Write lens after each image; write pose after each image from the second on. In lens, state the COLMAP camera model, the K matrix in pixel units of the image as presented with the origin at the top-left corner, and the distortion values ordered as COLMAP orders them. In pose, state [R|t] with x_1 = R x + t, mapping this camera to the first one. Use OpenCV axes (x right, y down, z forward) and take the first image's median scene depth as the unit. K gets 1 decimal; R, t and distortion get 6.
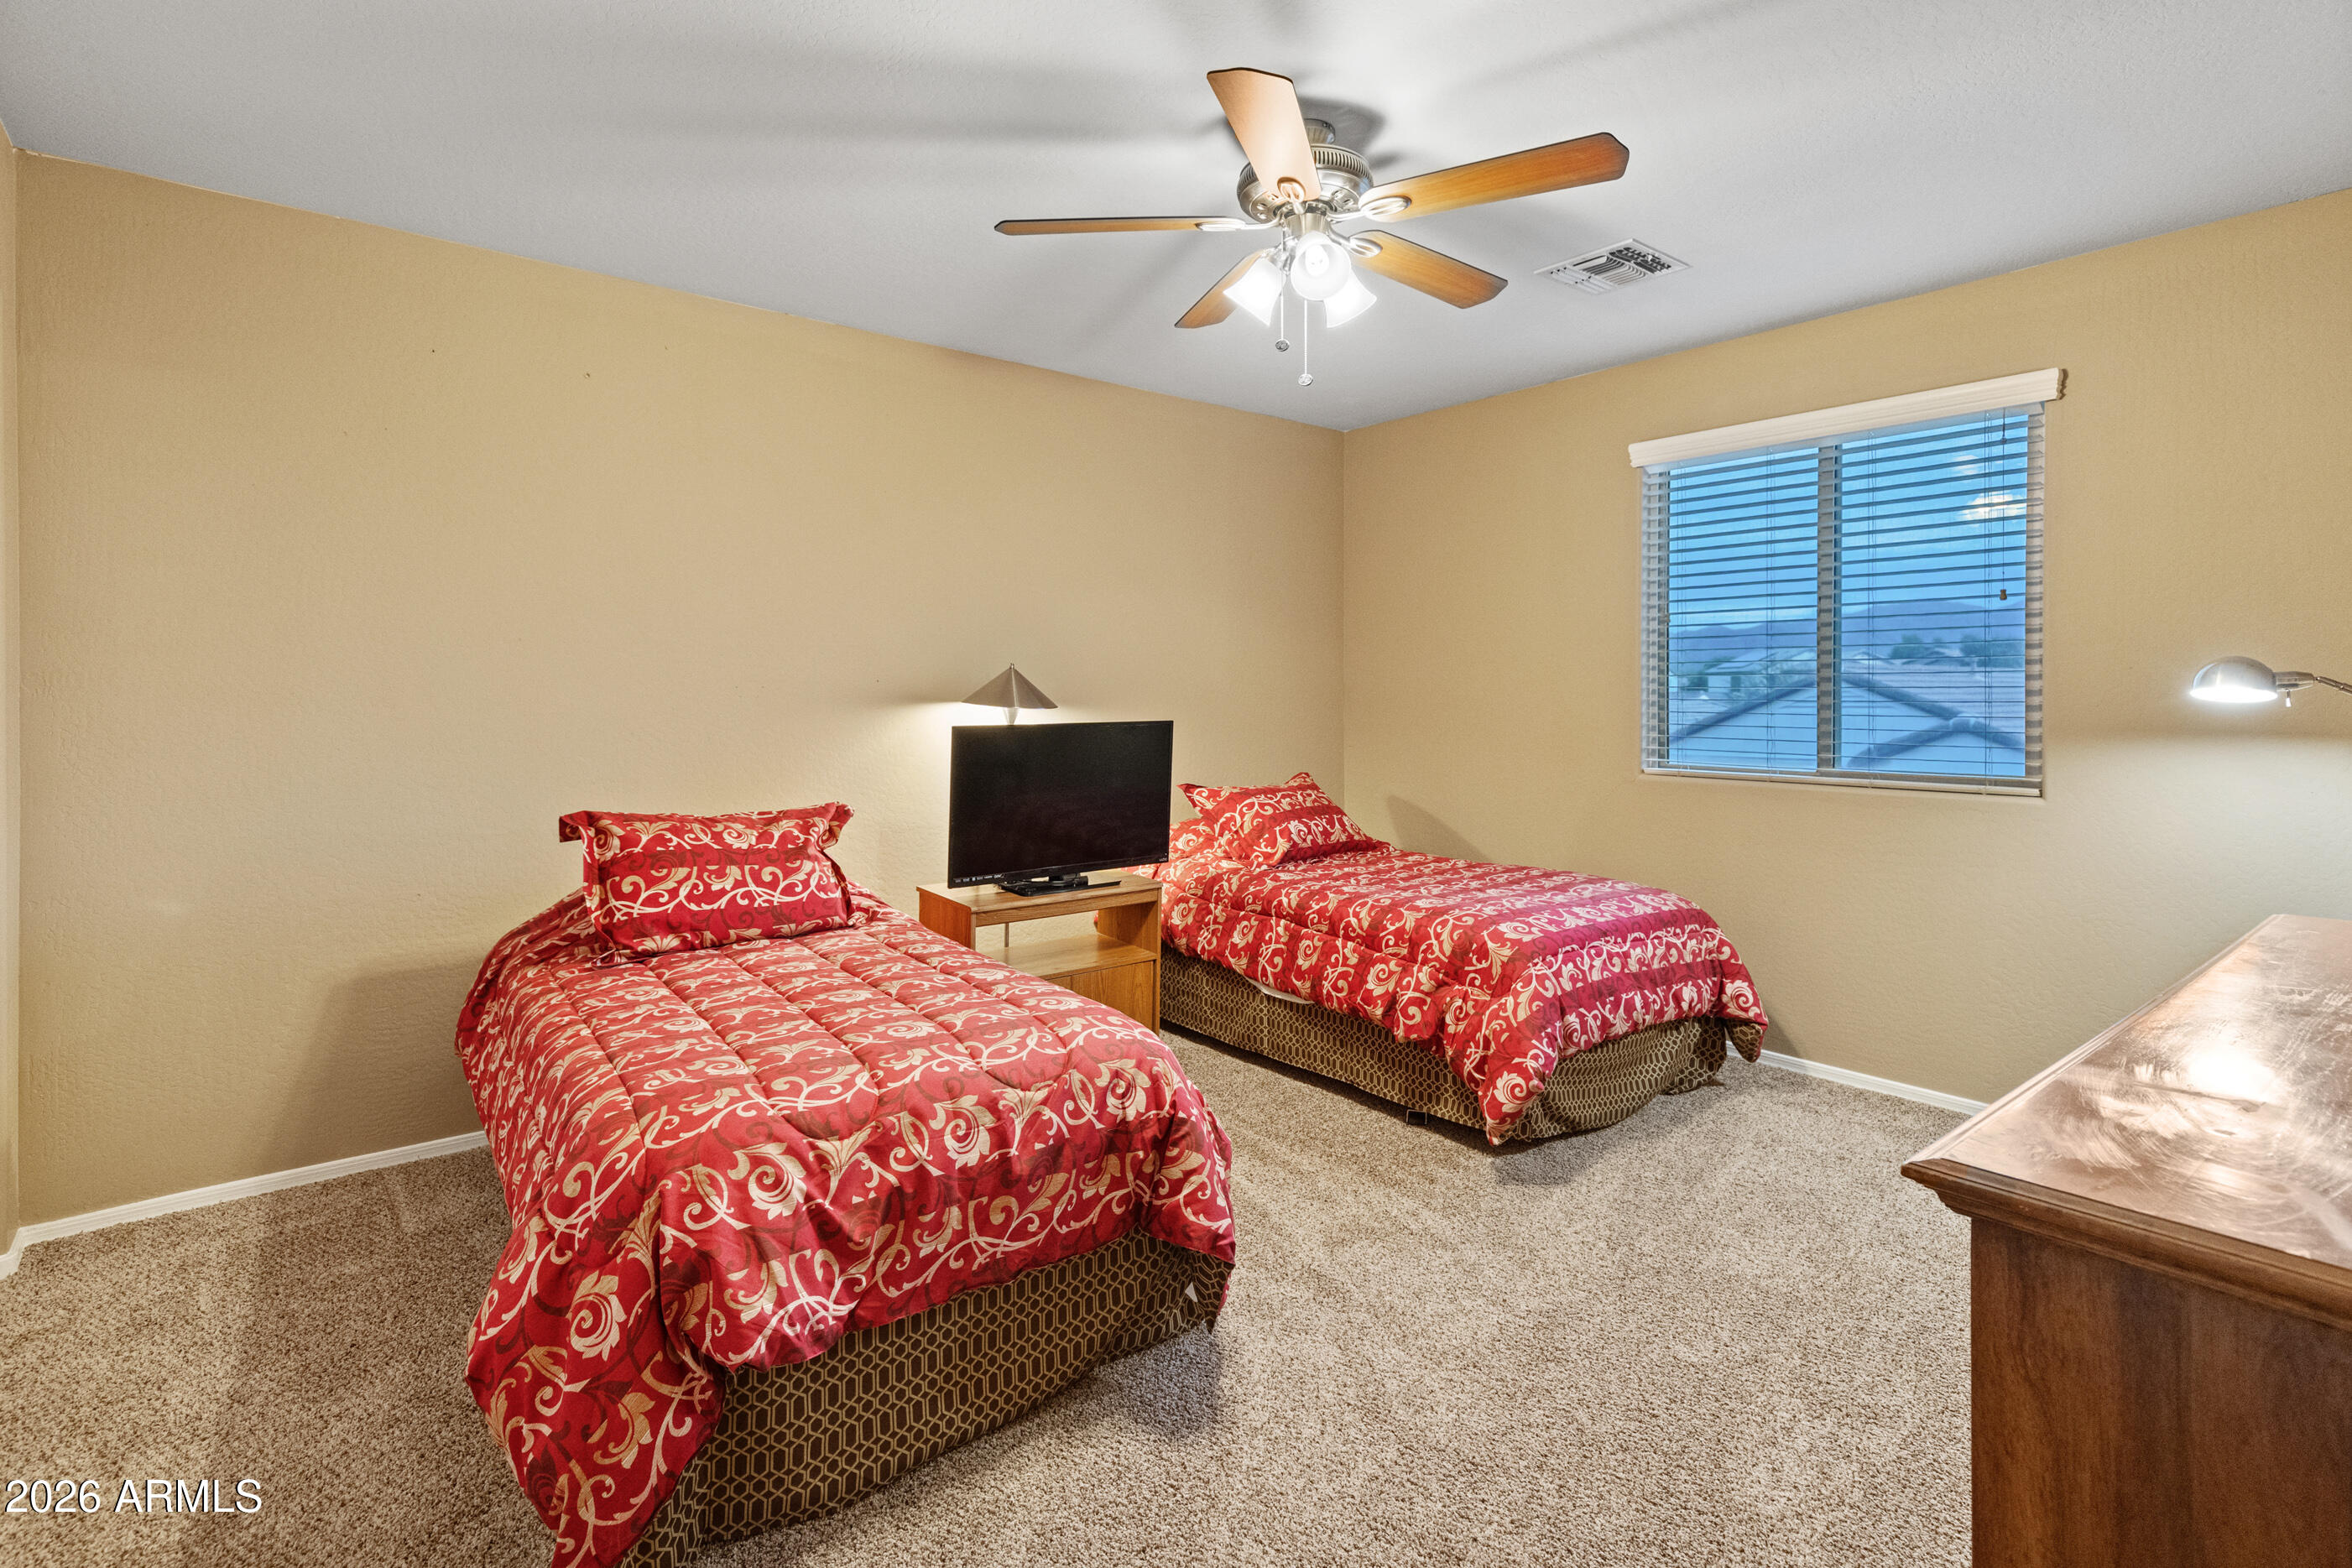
lens RADIAL K [[1124.6, 0, 1197.2], [0, 1124.6, 700.8], [0, 0, 1]] dist [0.001455, 0.000769]
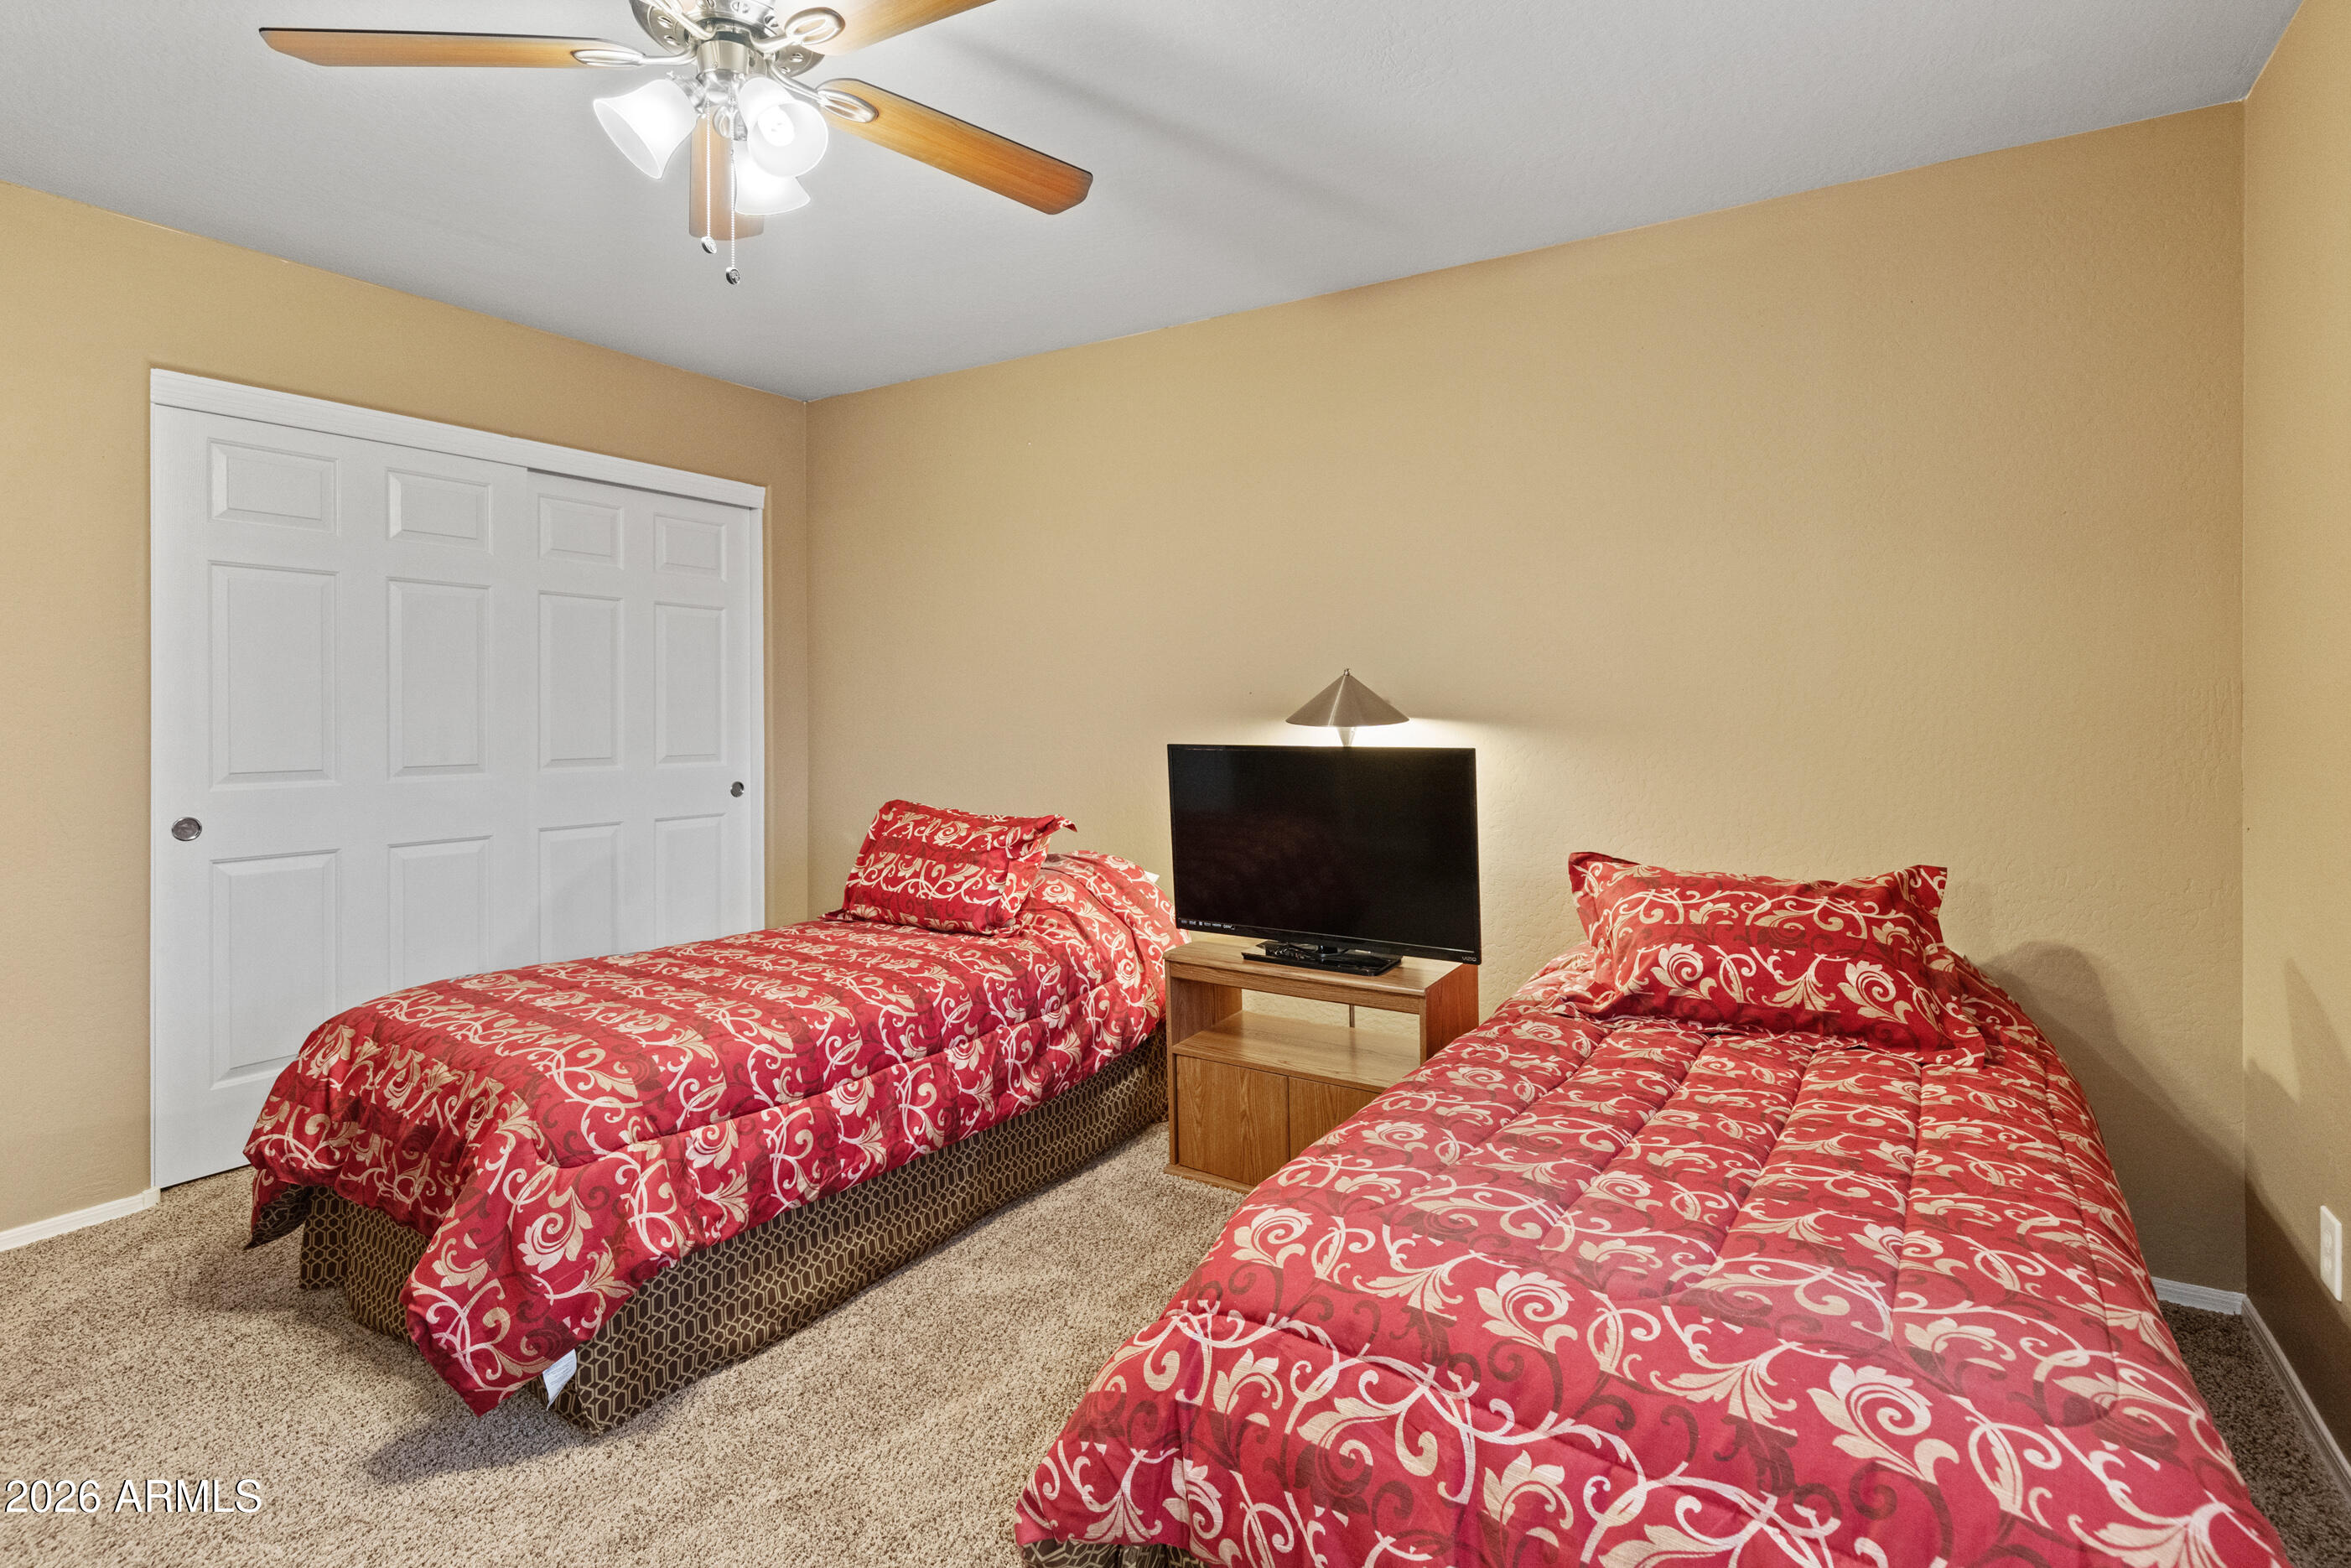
lens RADIAL K [[1124.2, 0, 1196.7], [0, 1124.2, 700.9], [0, 0, 1]] dist [0.001455, 0.000769]
pose [[0.337897, -0.003150, -0.941178, 0.781537], [-0.005419, 0.999971, -0.005293, -0.008445], [0.941168, 0.006889, 0.337870, 0.910099]]
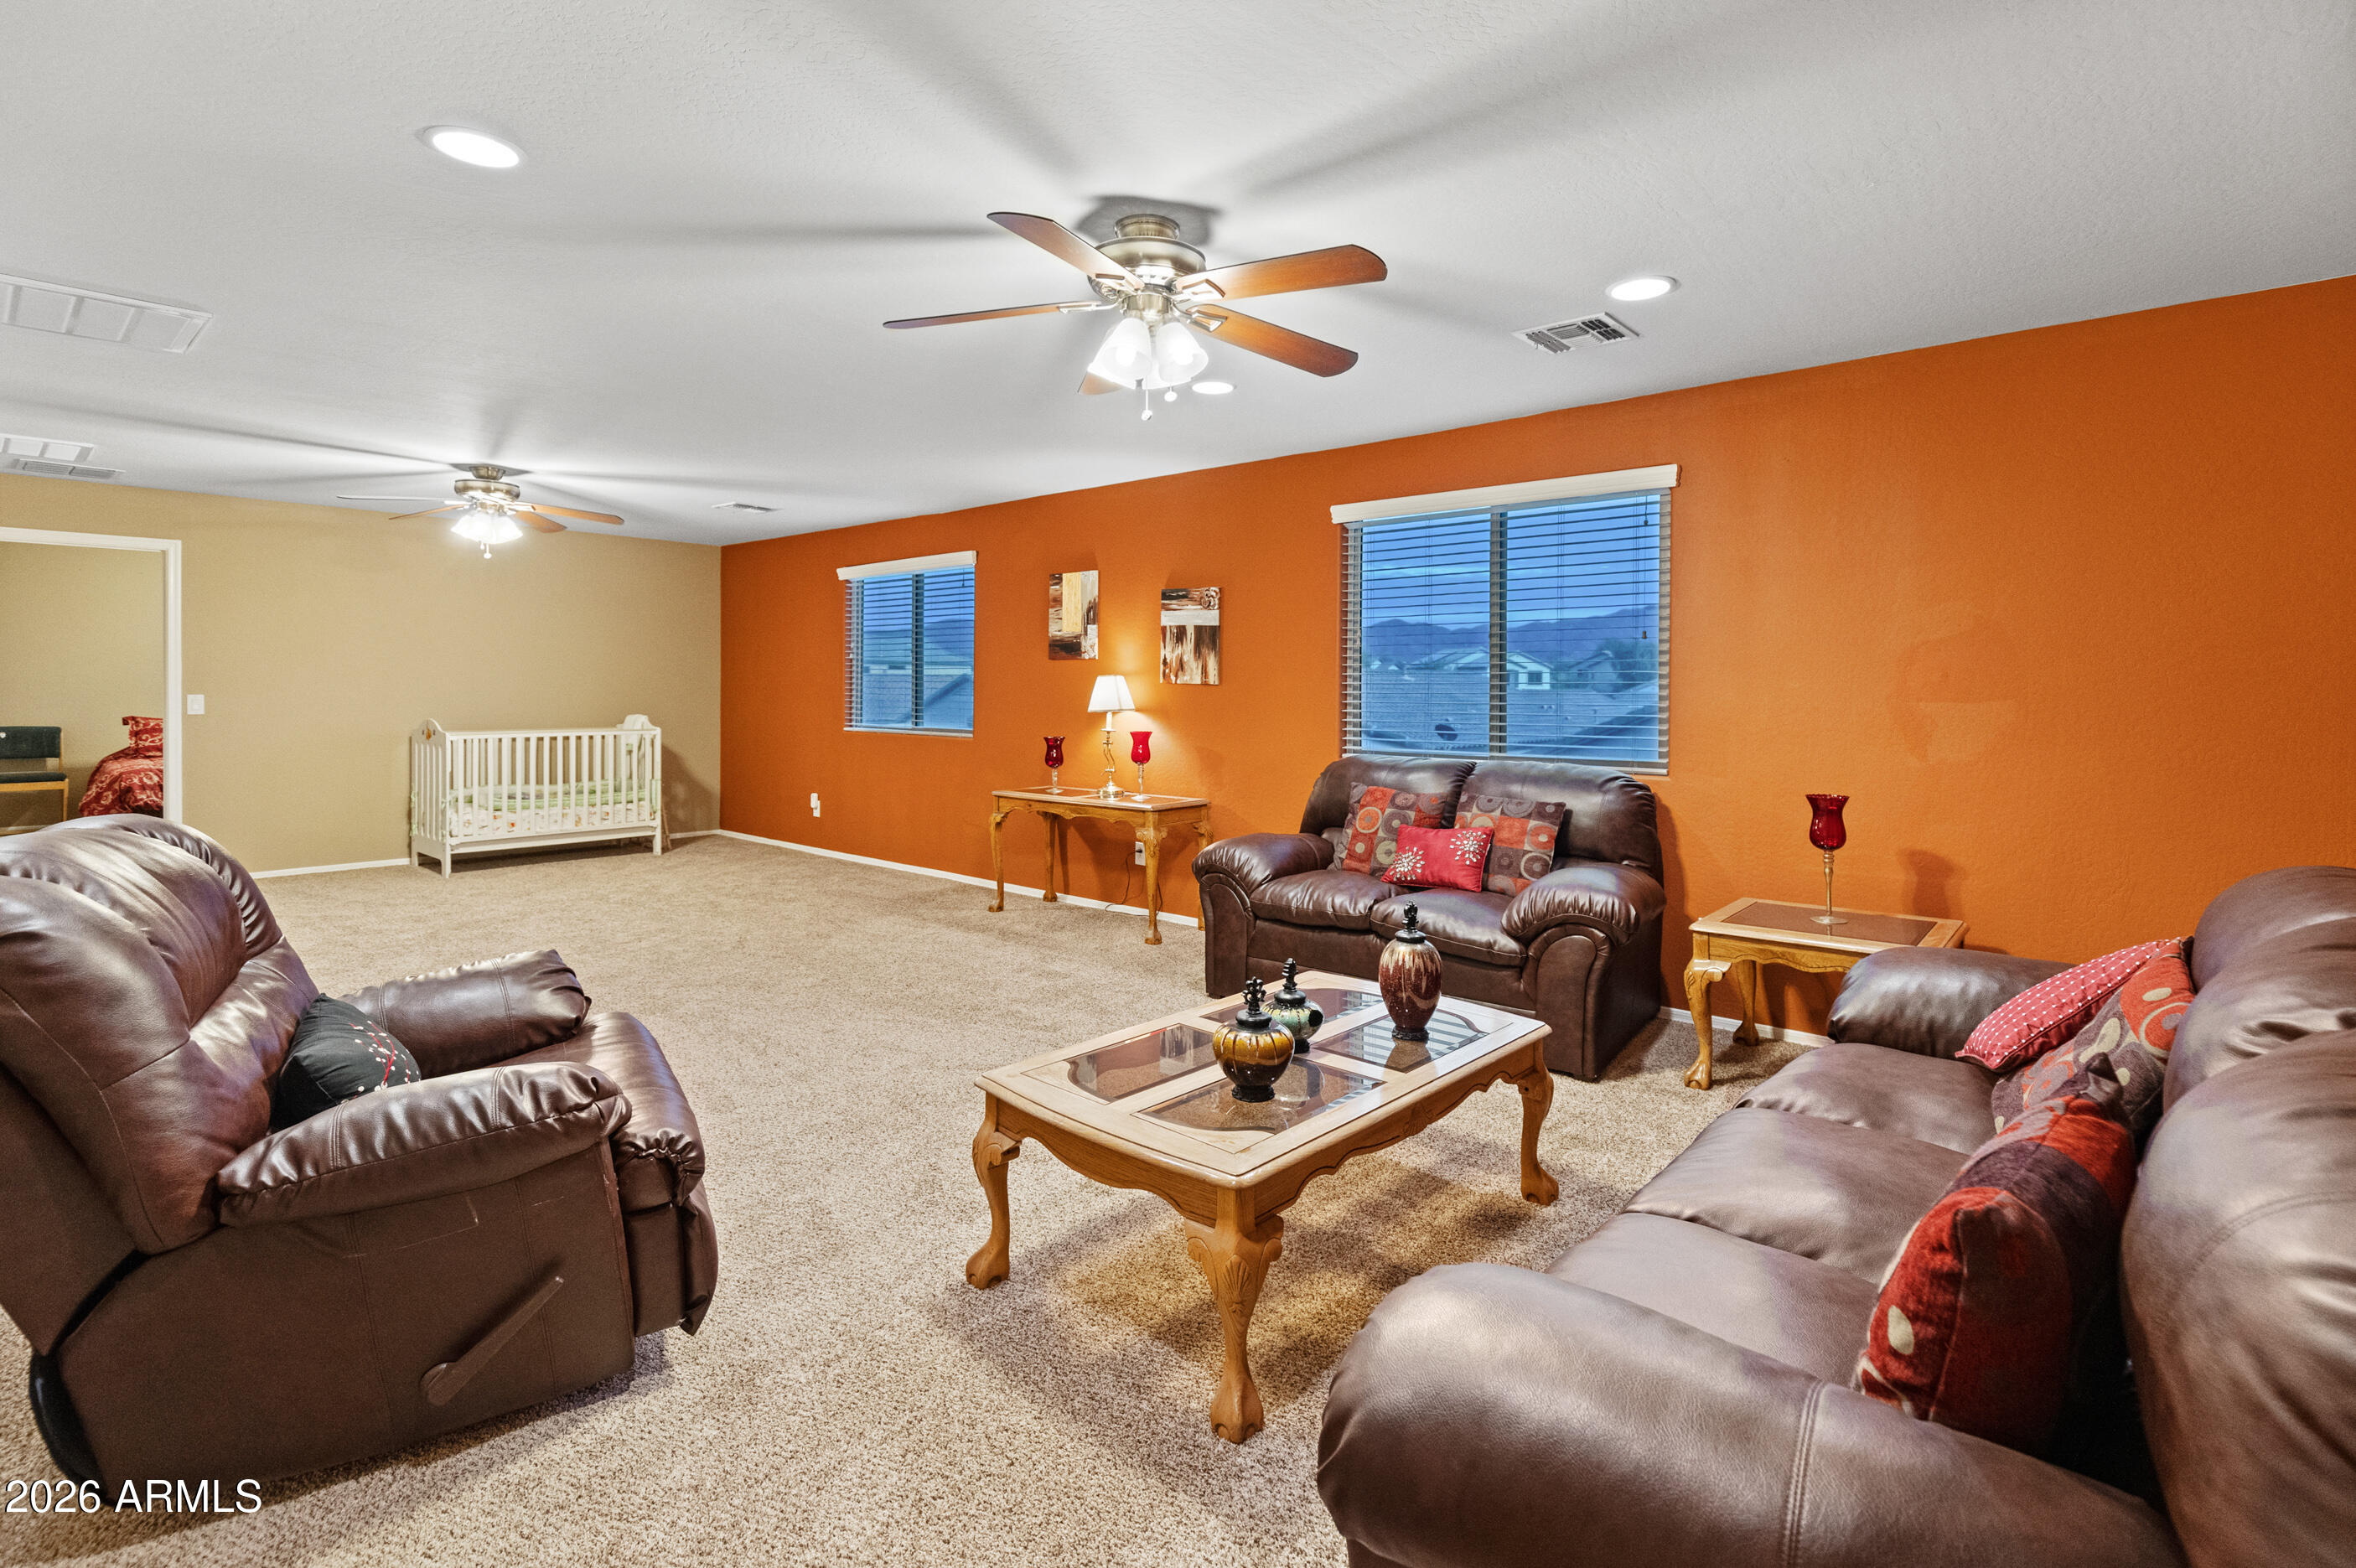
lens RADIAL K [[1126.5, 0, 1199.3], [0, 1126.5, 700.7], [0, 0, 1]] dist [0.001455, 0.000769]
pose [[0.986734, 0.007554, 0.162168, 2.041671], [-0.009044, 0.999923, 0.008448, -0.001919], [-0.162092, -0.009803, 0.986727, -2.816535]]
